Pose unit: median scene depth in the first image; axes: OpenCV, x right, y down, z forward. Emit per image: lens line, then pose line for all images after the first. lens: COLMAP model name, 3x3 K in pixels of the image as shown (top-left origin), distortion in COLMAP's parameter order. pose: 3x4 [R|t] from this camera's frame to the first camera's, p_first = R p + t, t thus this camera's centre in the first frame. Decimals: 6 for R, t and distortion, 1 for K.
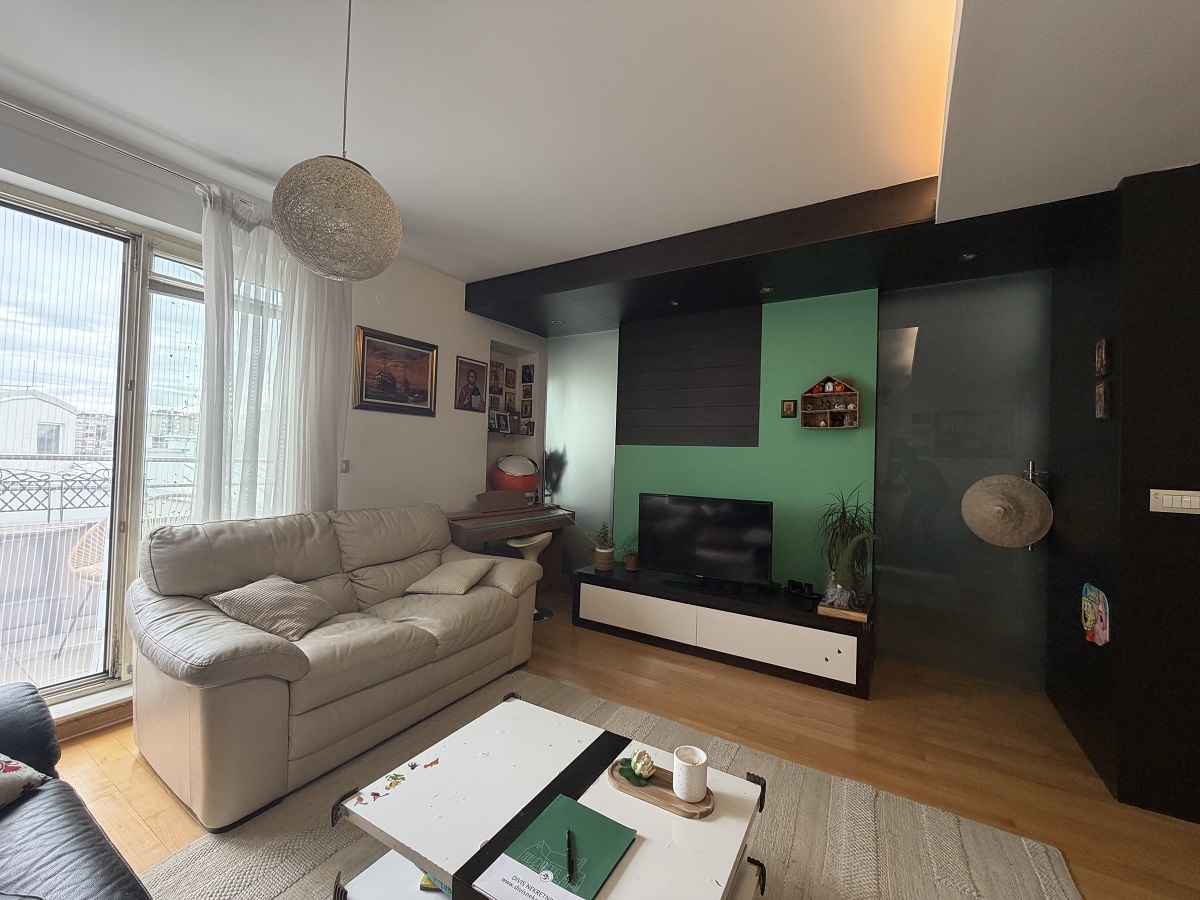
lens RADIAL K [[479.8, 0, 600.0], [0, 479.8, 450.0], [0, 0, 1]] dist [-0.000355, -0.000196]
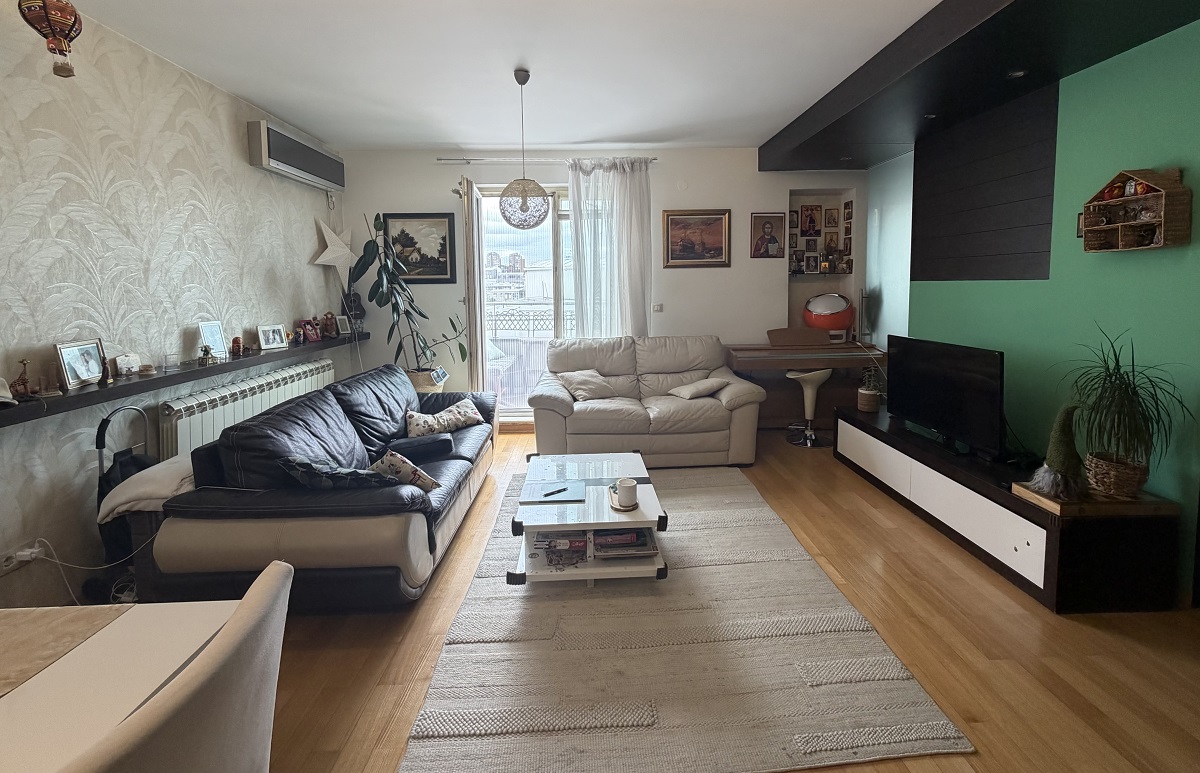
lens RADIAL K [[509.9, 0, 602.5], [0, 509.9, 325.7], [0, 0, 1]] dist [-0.001050, -0.000282]
pose [[0.547228, 0.027735, -0.836524, 0.607191], [0.045898, 0.996953, 0.063079, -0.016521], [0.835724, -0.072913, 0.544287, -0.011318]]
